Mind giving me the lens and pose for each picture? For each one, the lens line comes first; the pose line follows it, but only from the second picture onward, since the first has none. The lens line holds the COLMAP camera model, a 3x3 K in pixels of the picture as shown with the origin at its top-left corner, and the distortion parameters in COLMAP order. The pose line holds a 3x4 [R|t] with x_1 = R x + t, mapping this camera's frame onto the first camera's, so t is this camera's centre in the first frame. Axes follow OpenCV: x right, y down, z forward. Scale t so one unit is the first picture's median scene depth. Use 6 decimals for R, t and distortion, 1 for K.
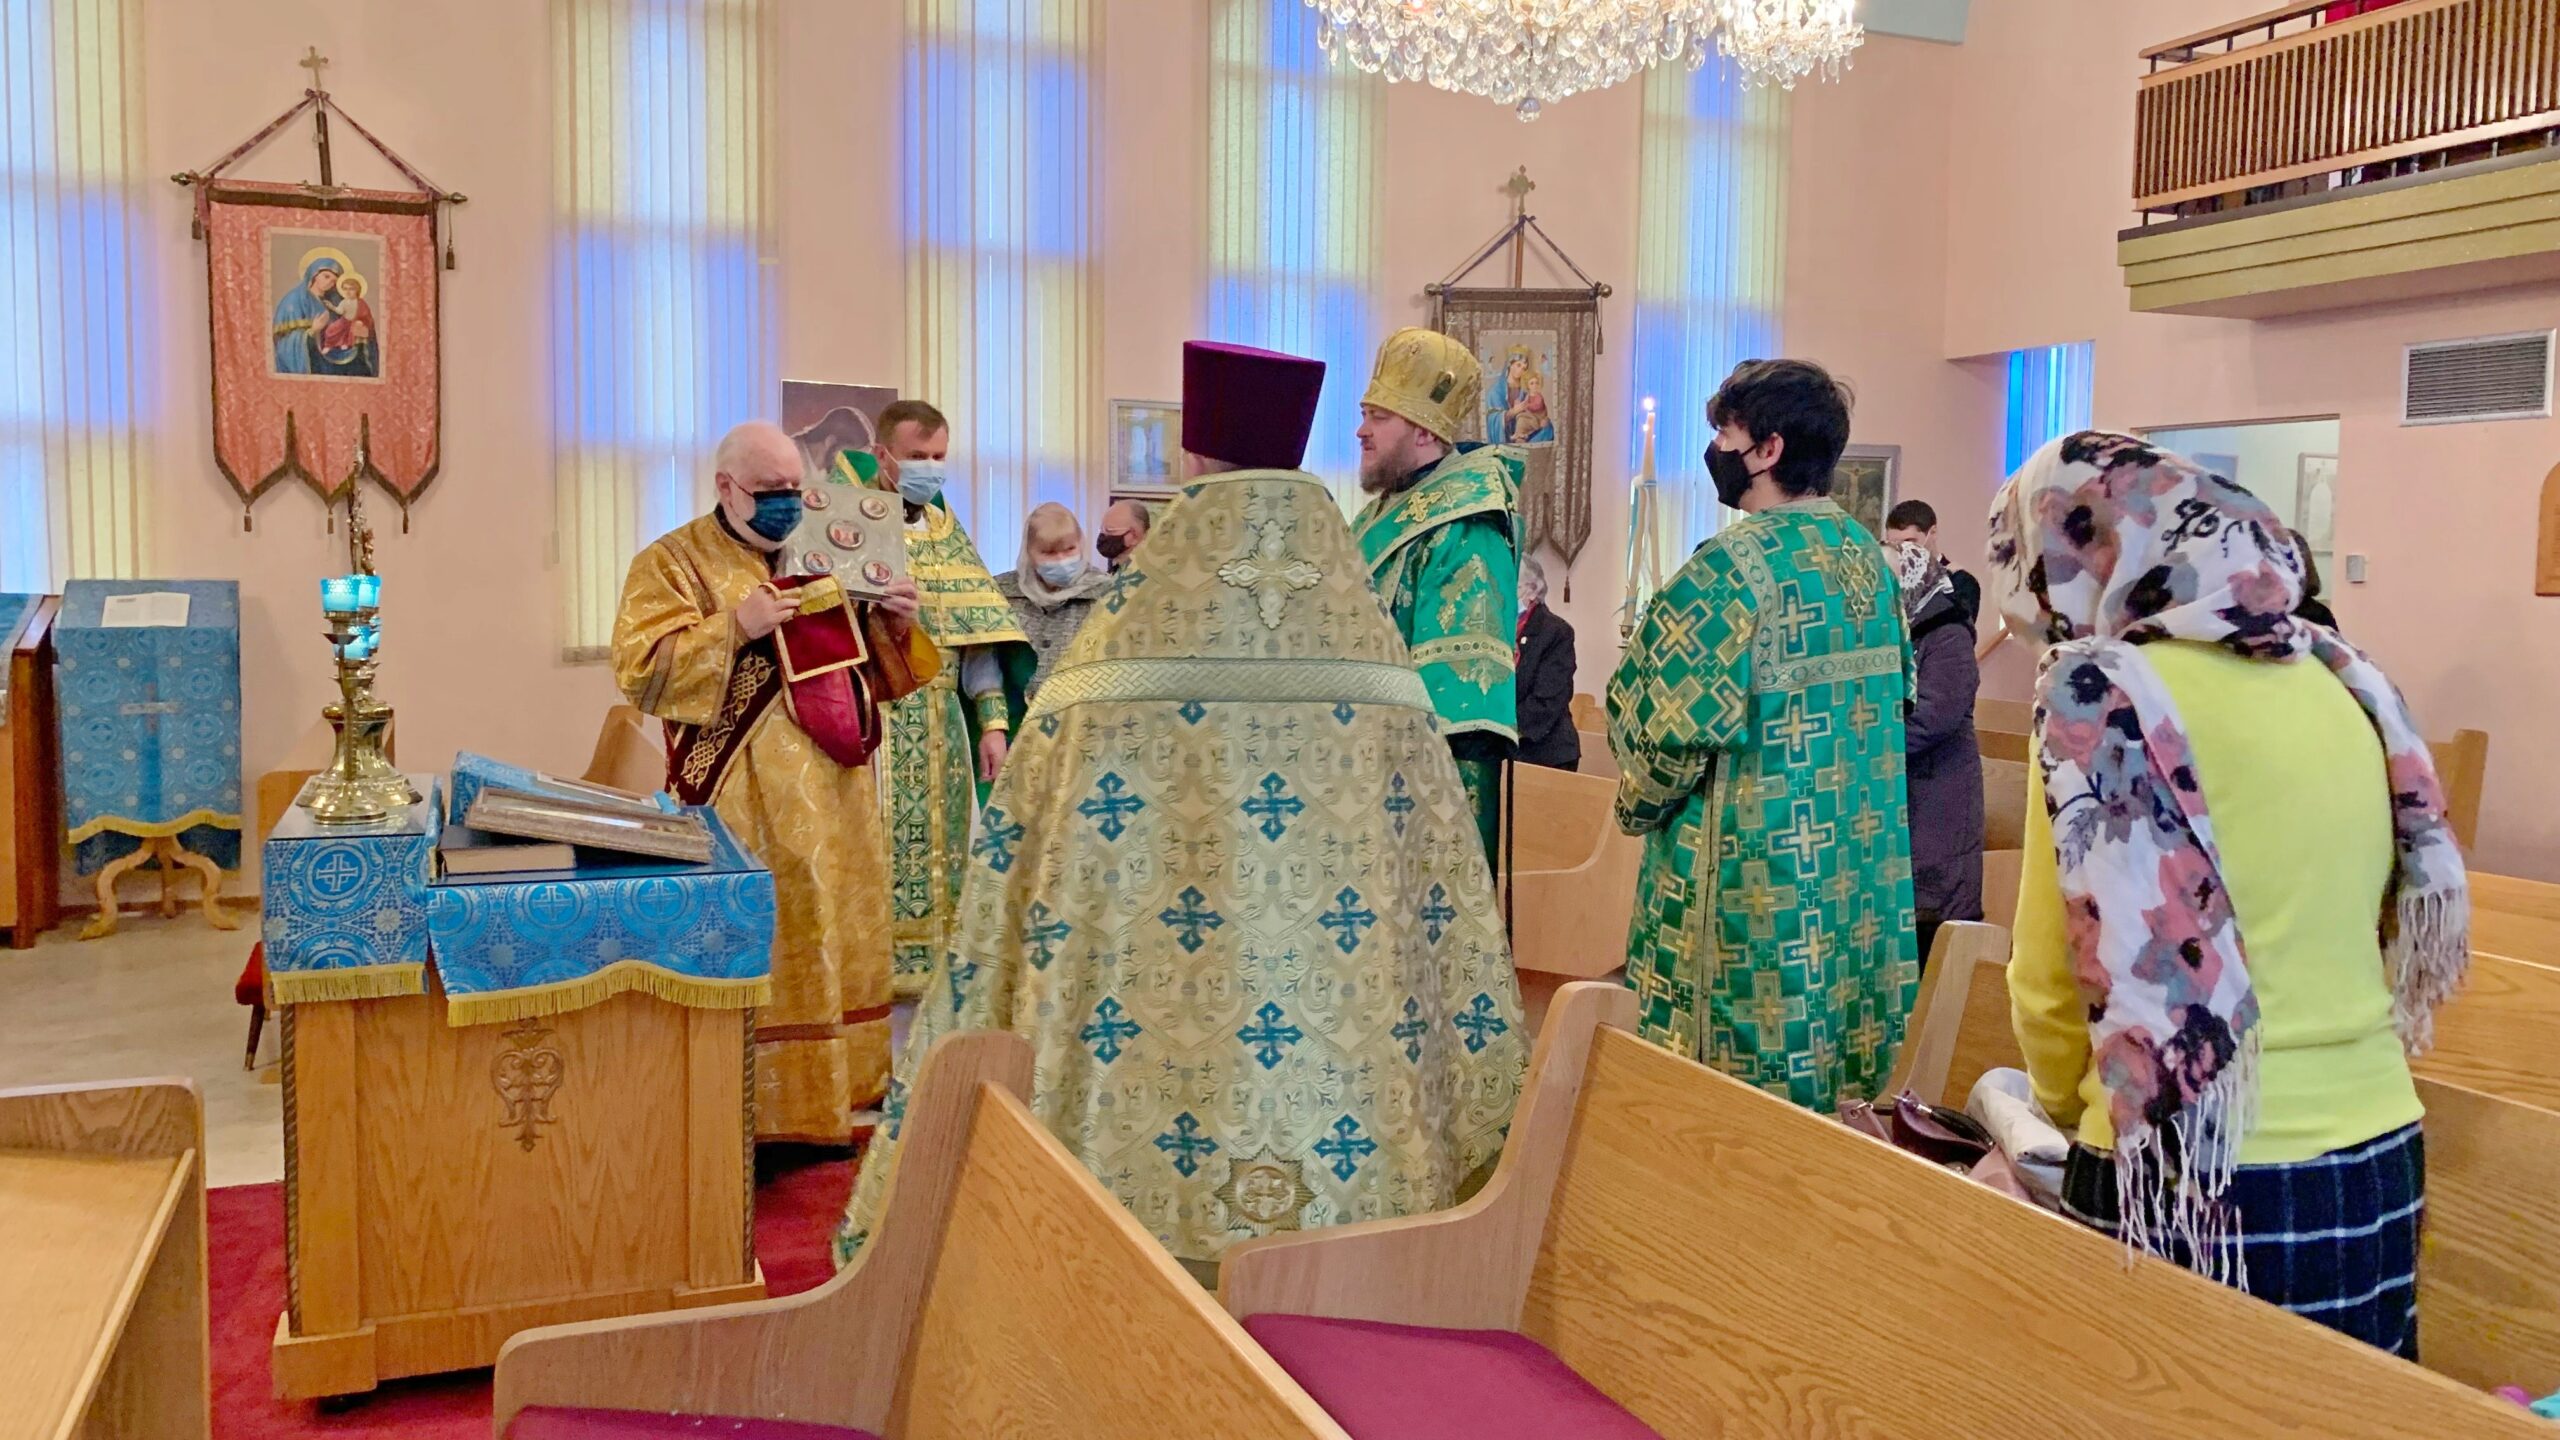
lens RADIAL K [[1954.1, 0, 1270.0], [0, 1954.1, 684.3], [0, 0, 1]] dist [0.082150, -0.063859]
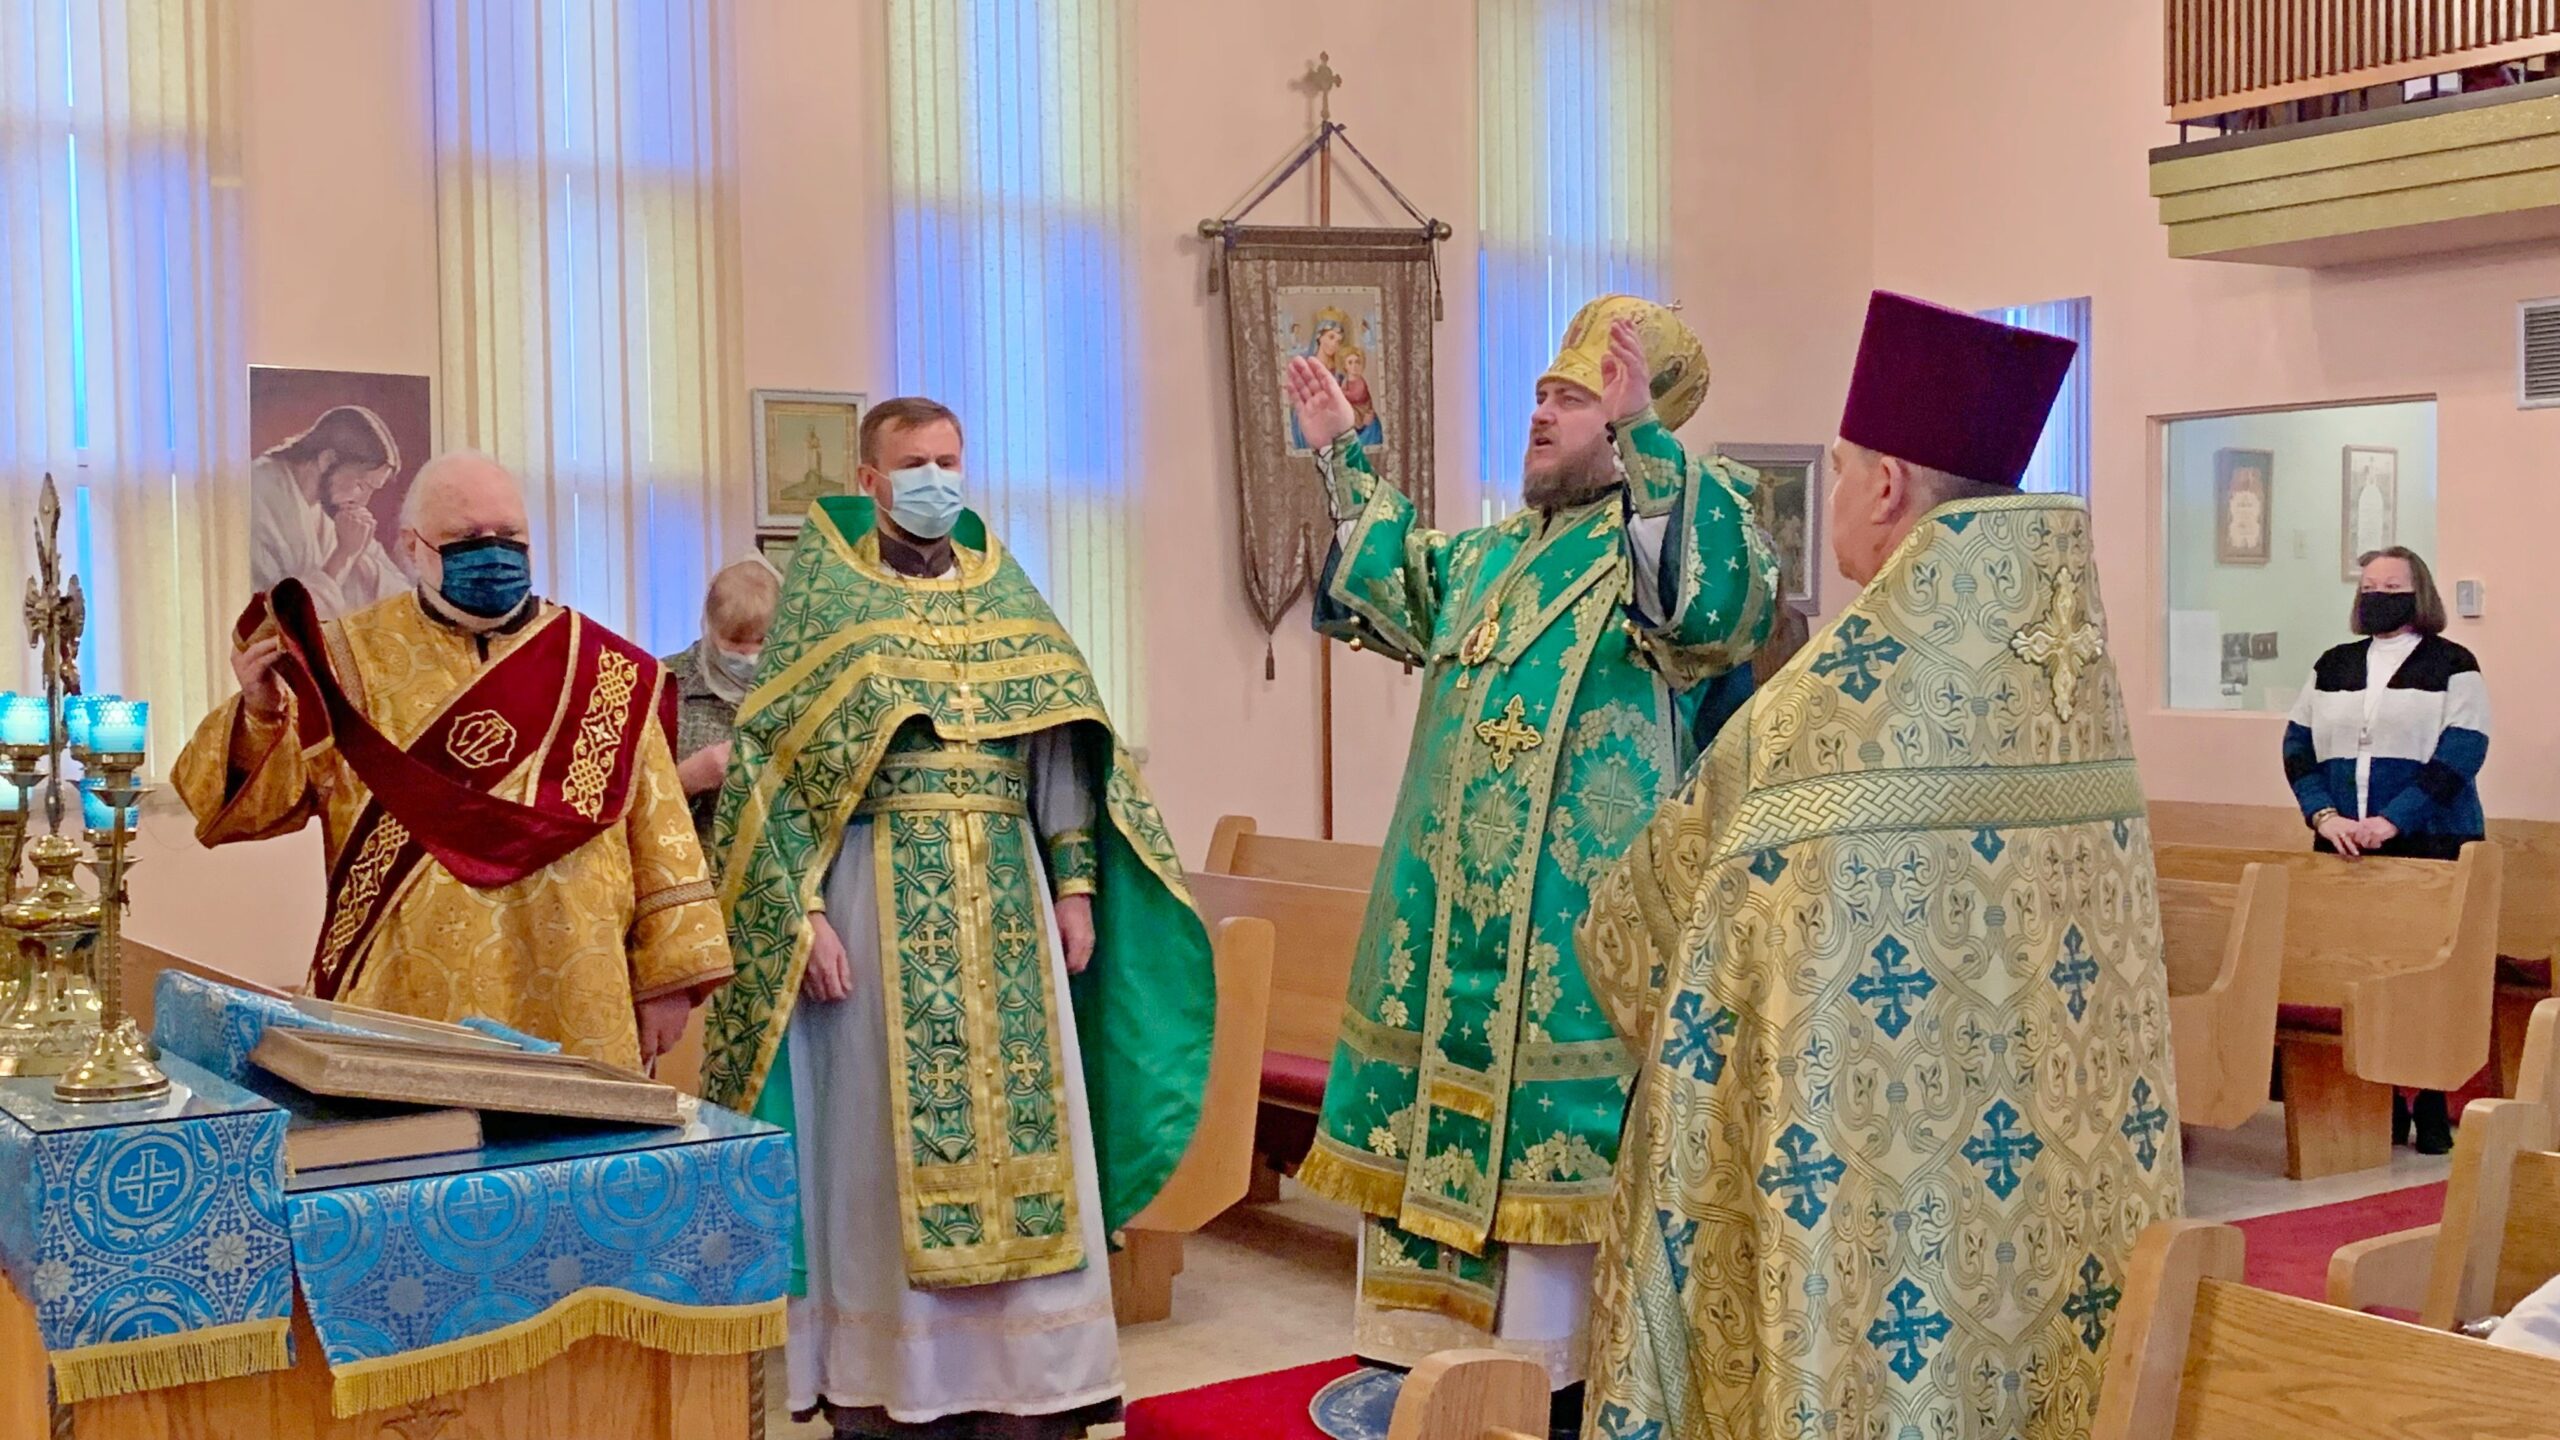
lens RADIAL K [[2839.5, 0, 1280.0], [0, 2839.5, 720.0], [0, 0, 1]] dist [0.153590, -0.300643]
pose [[0.978939, -0.035470, 0.201050, -0.283939], [0.041101, 0.998869, -0.023901, -0.010230], [-0.199975, 0.031661, 0.979289, 0.051109]]
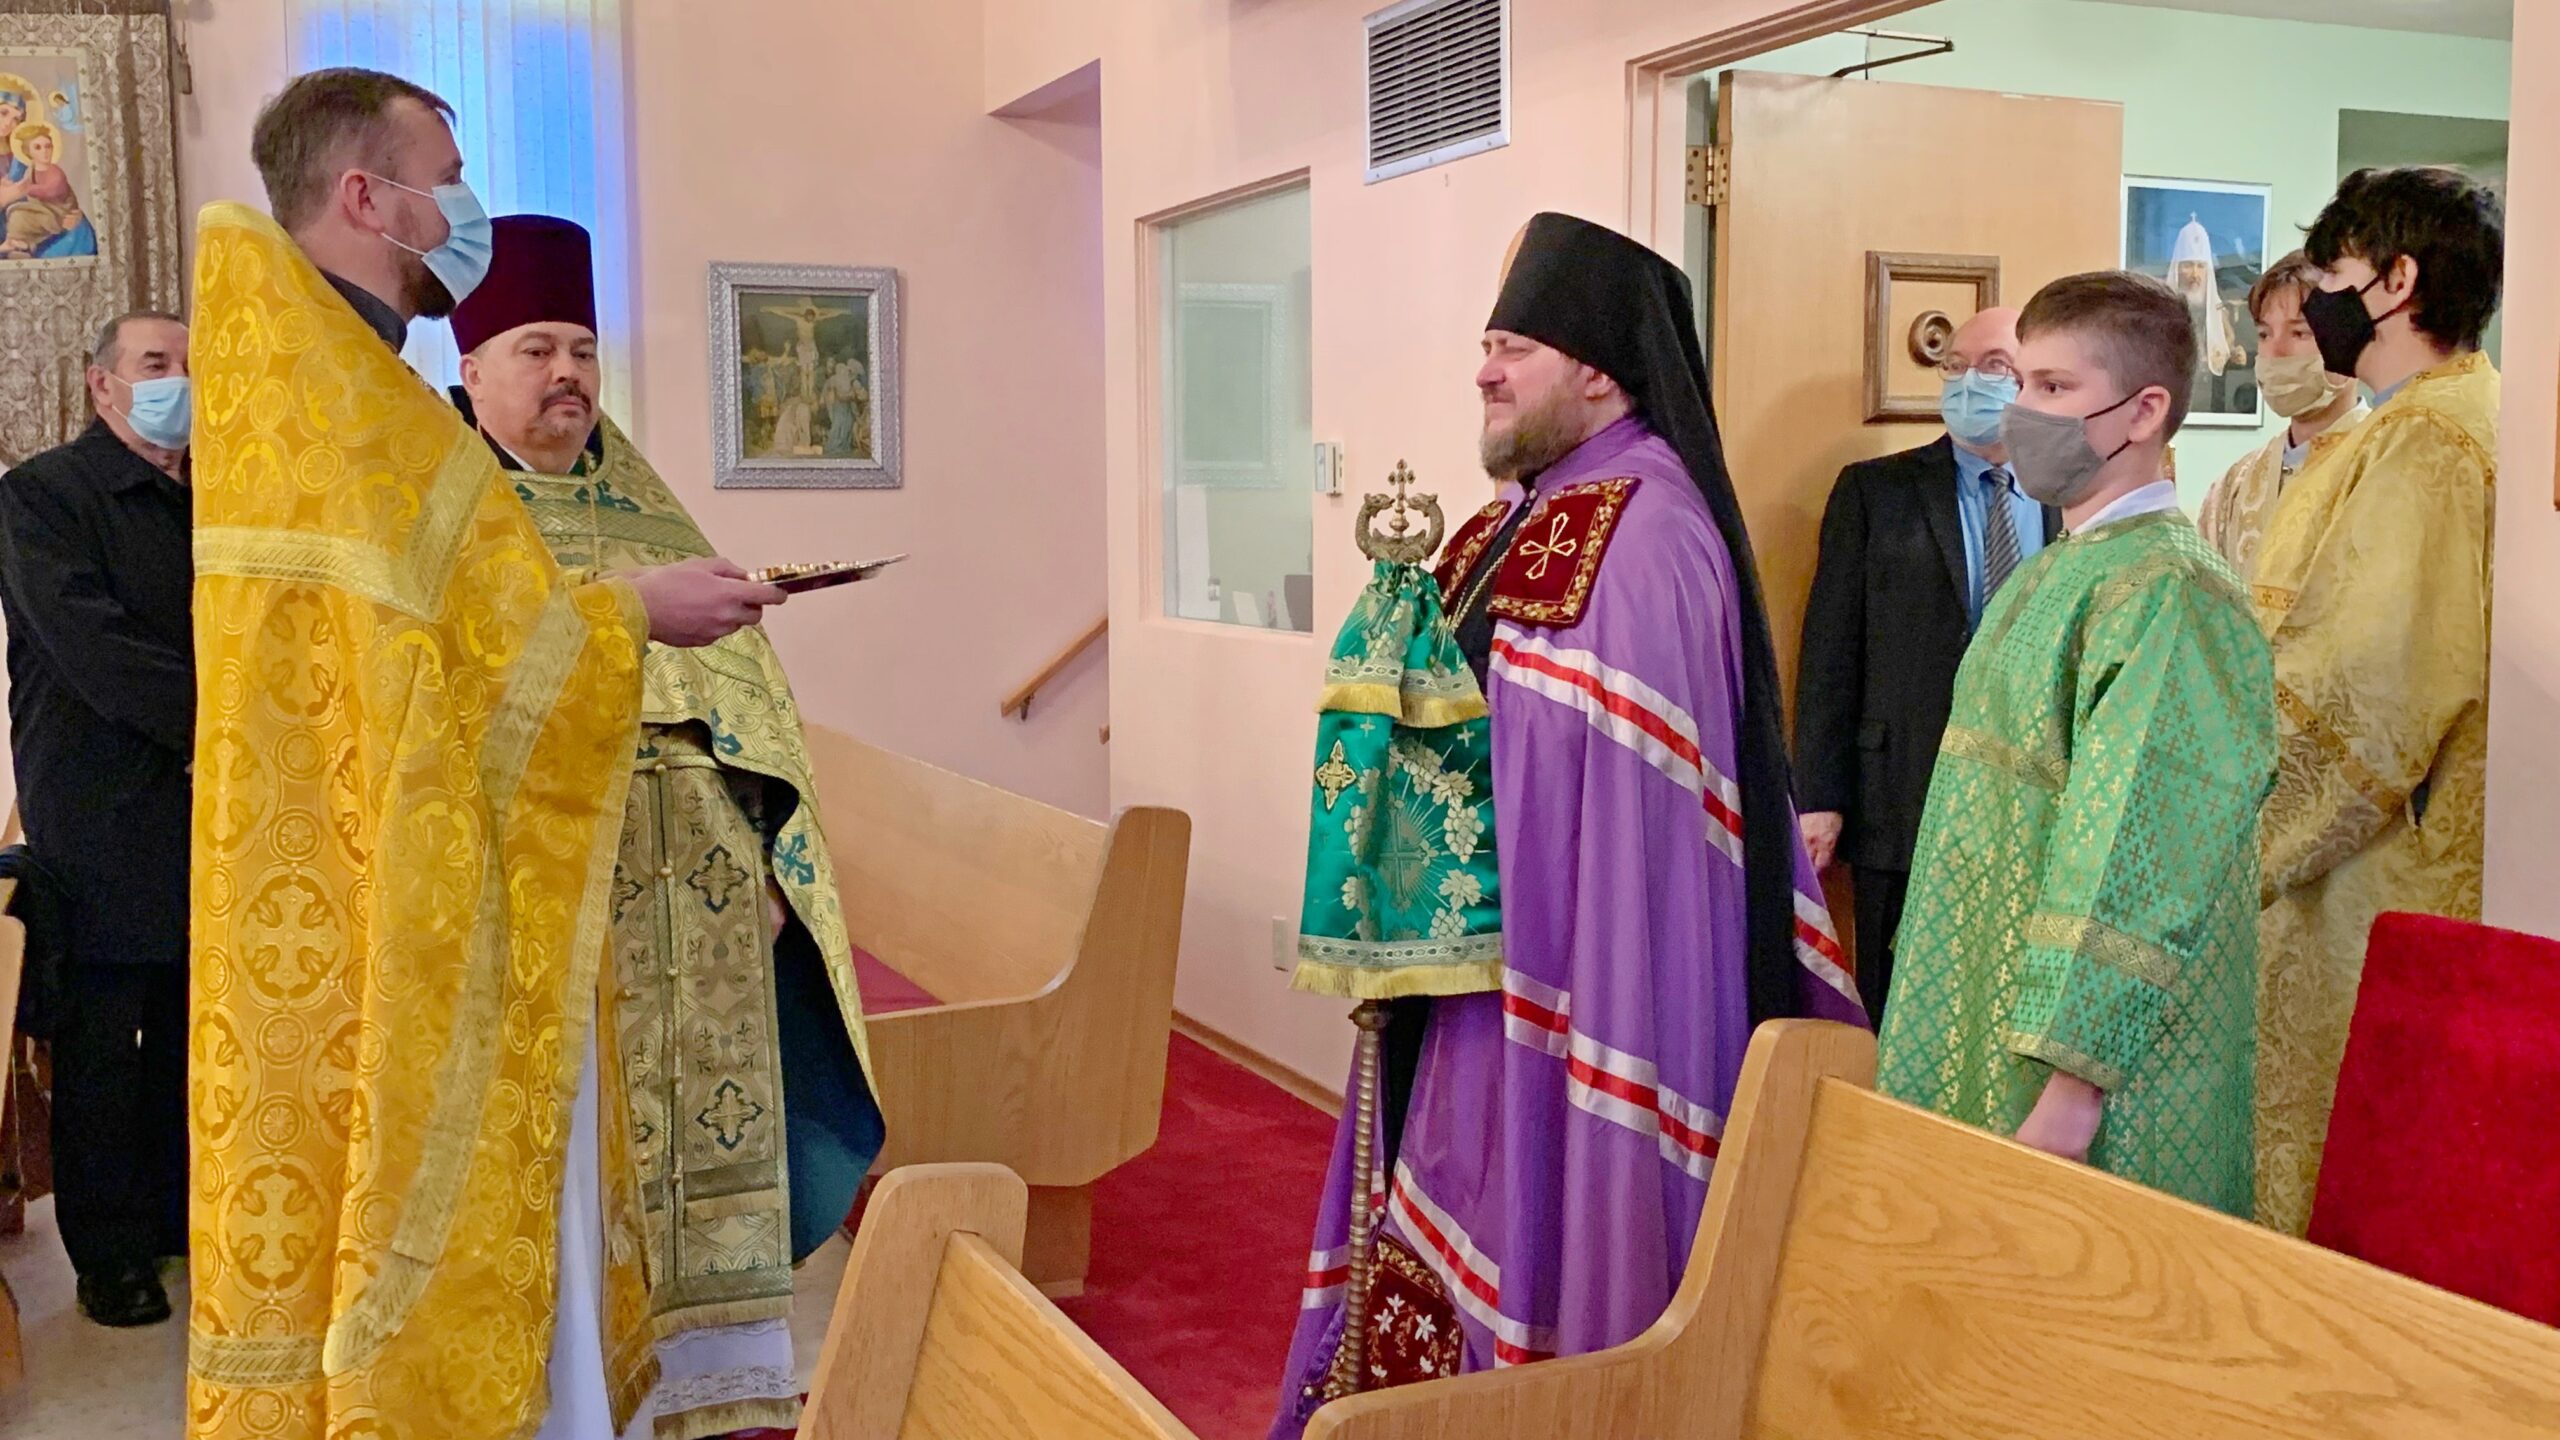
lens RADIAL K [[2481.7, 0, 1280.0], [0, 2481.7, 720.0], [0, 0, 1]] dist [0.002011, 0.000395]
pose [[0.999619, -0.022177, 0.016445, 1.309289], [0.021635, 0.999240, 0.032438, -0.038912], [-0.017152, -0.032070, 0.999338, 0.918116]]
